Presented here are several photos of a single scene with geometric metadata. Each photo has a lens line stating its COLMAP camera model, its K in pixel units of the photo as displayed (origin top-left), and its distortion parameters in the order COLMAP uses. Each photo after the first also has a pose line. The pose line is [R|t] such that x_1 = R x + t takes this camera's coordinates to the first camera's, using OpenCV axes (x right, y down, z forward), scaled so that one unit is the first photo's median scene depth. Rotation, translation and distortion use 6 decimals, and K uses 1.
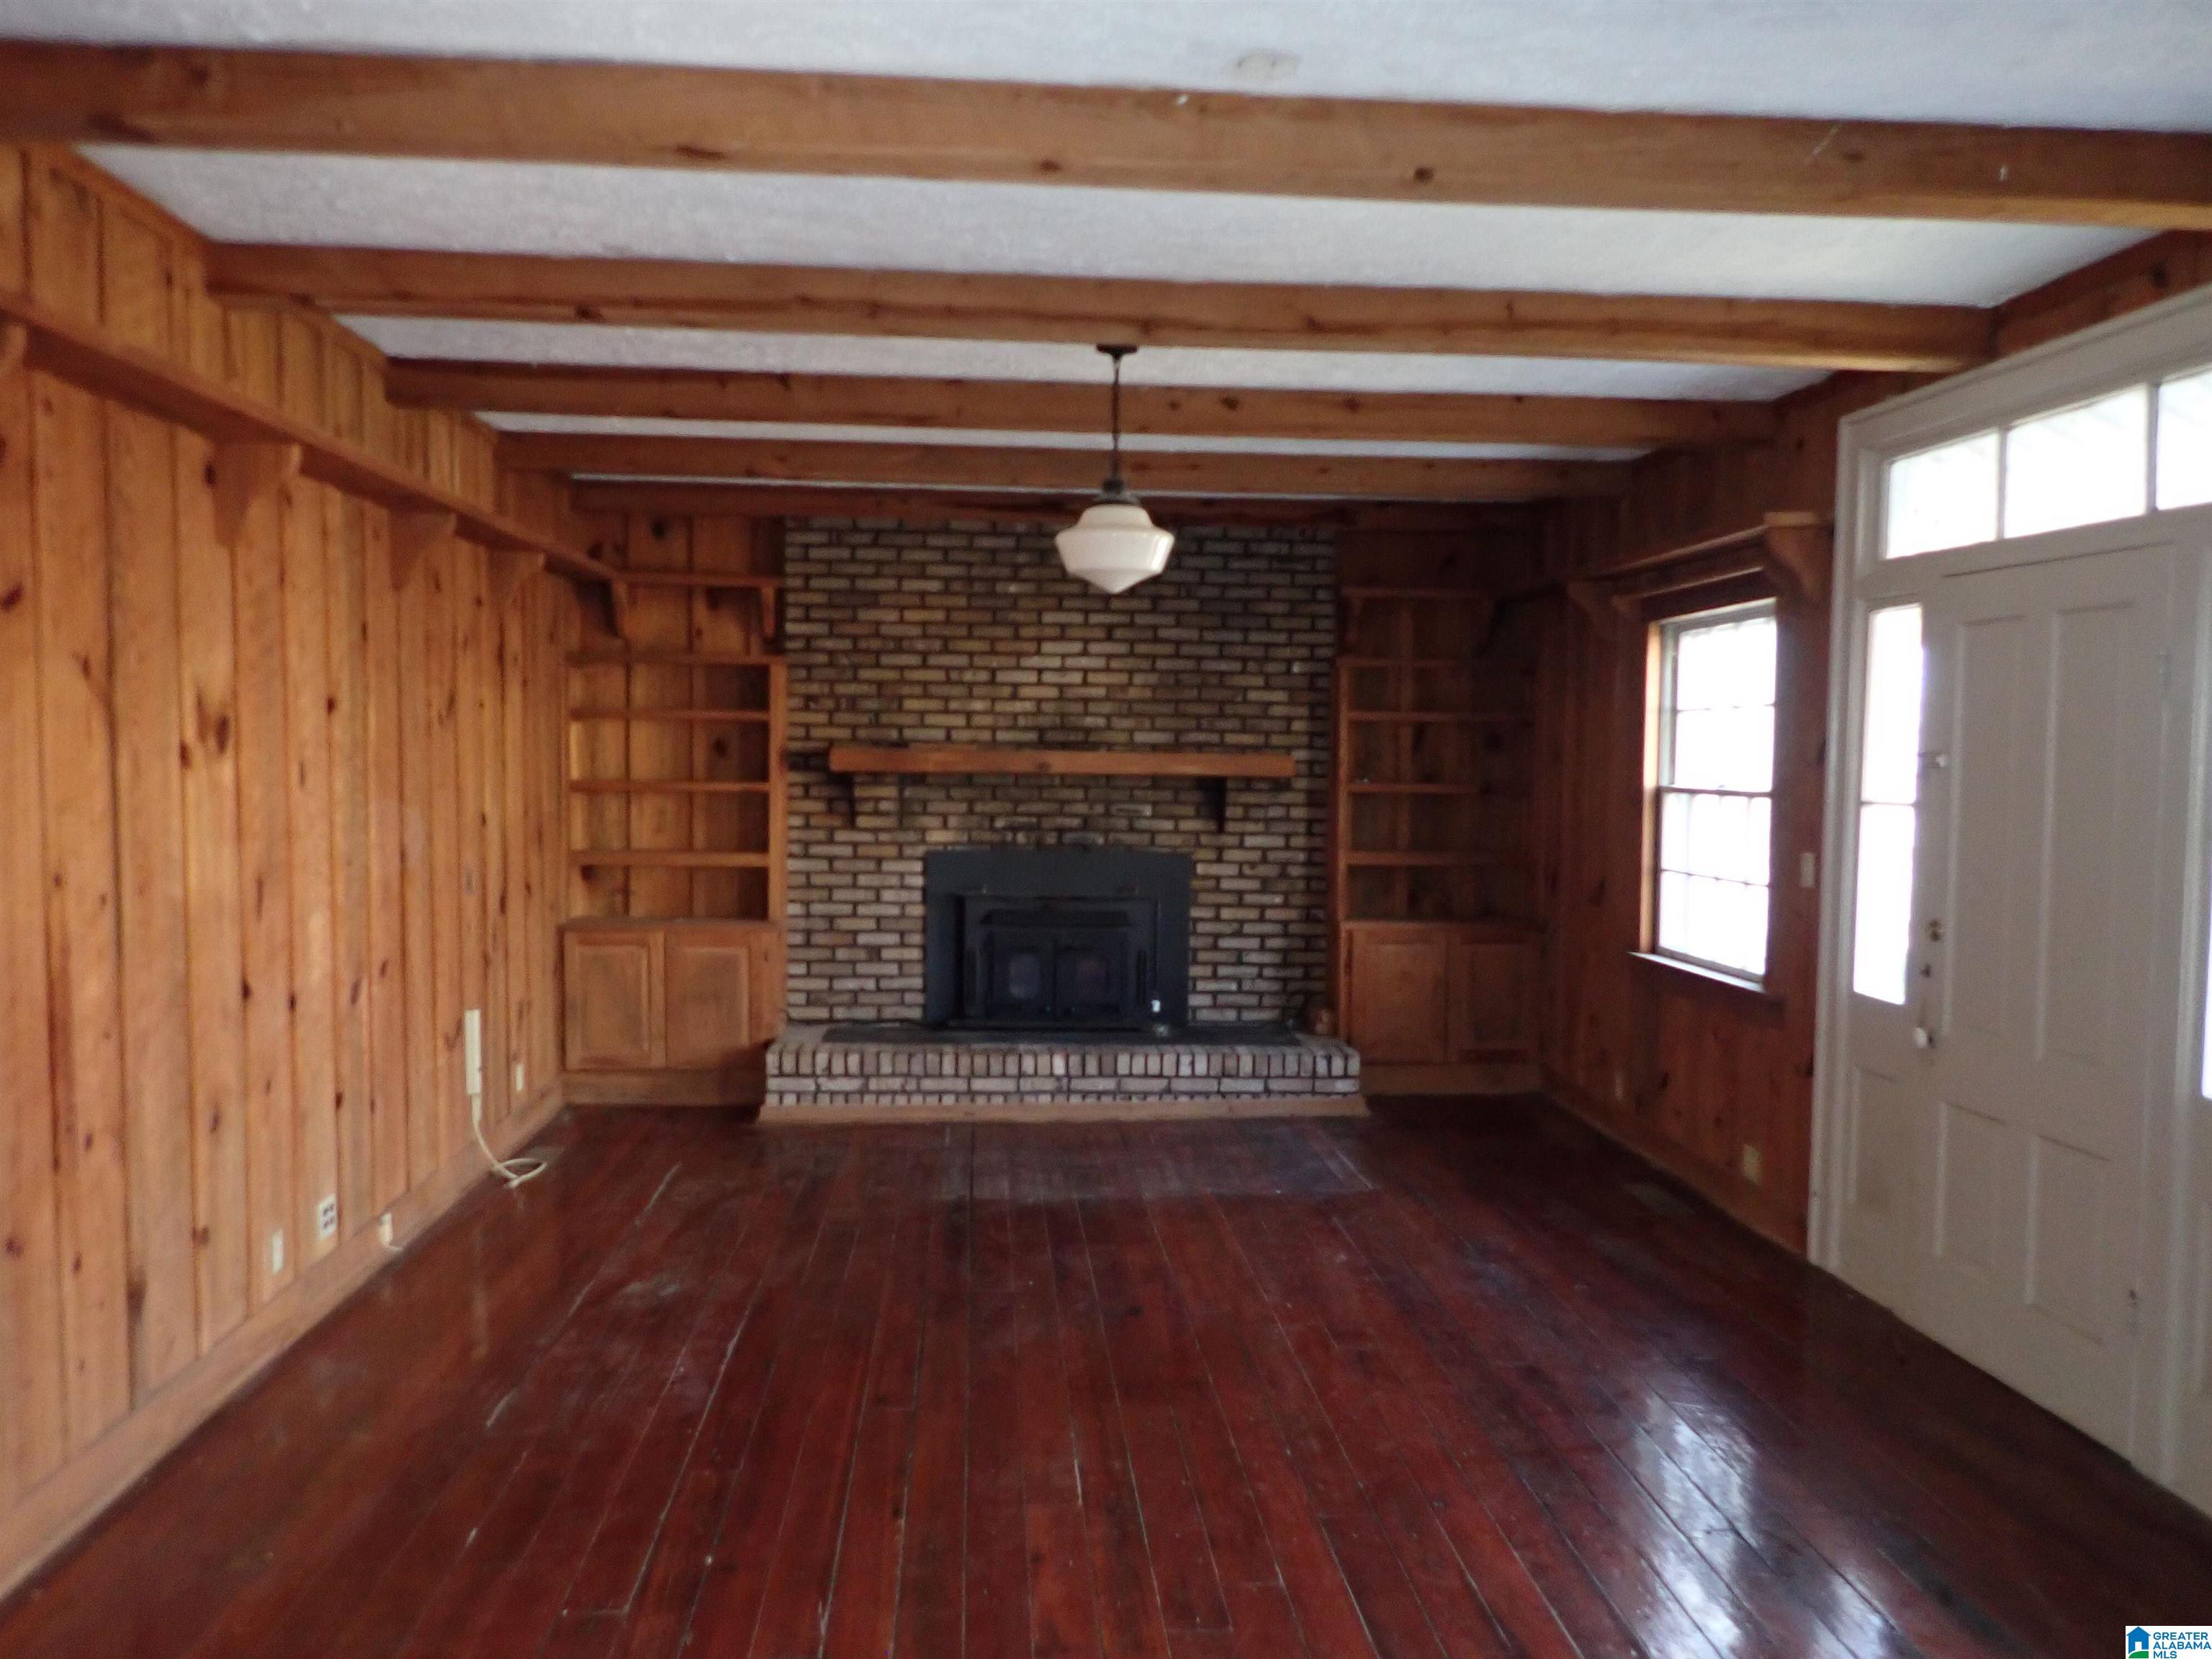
lens RADIAL K [[1636.1, 0, 1105.8], [0, 1636.1, 832.4], [0, 0, 1]] dist [-0.021816, 0.005526]
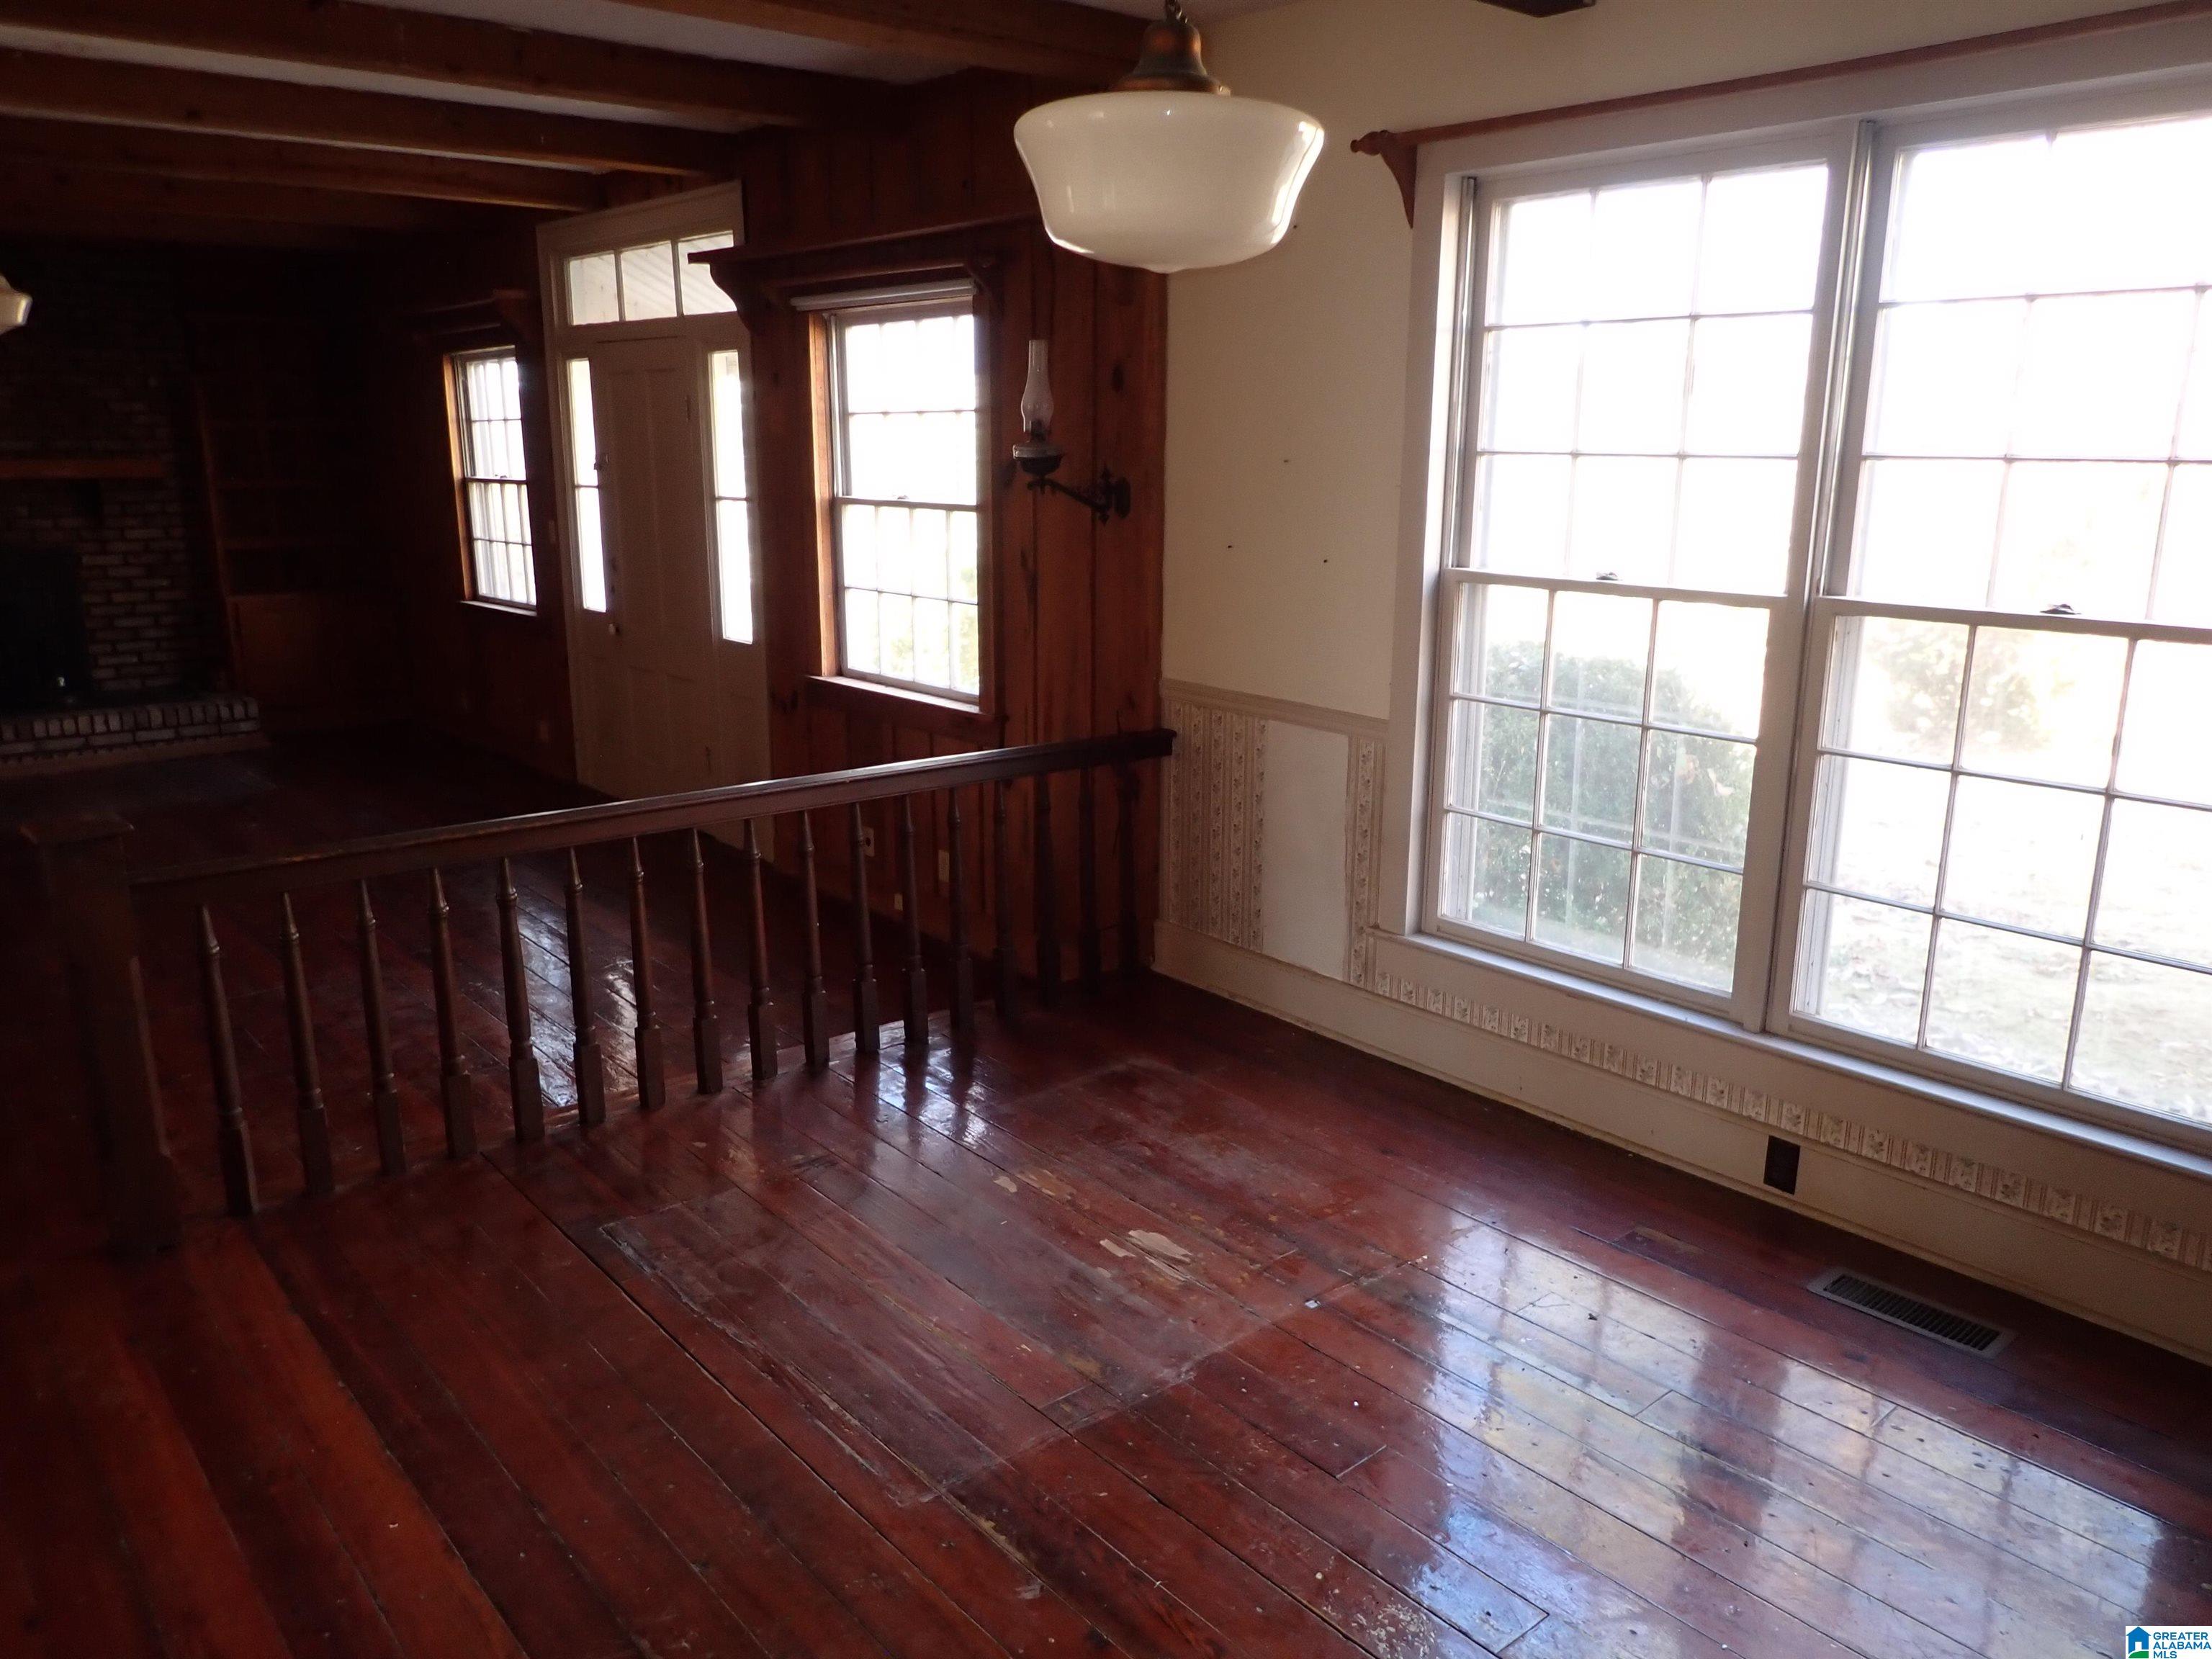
lens RADIAL K [[1636.1, 0, 1113.5], [0, 1636.1, 832.8], [0, 0, 1]] dist [-0.021816, 0.005526]
pose [[0.808332, -0.151983, 0.568771, -0.038899], [0.039959, 0.978039, 0.204556, 0.005325], [-0.587369, -0.142622, 0.796653, -0.393154]]
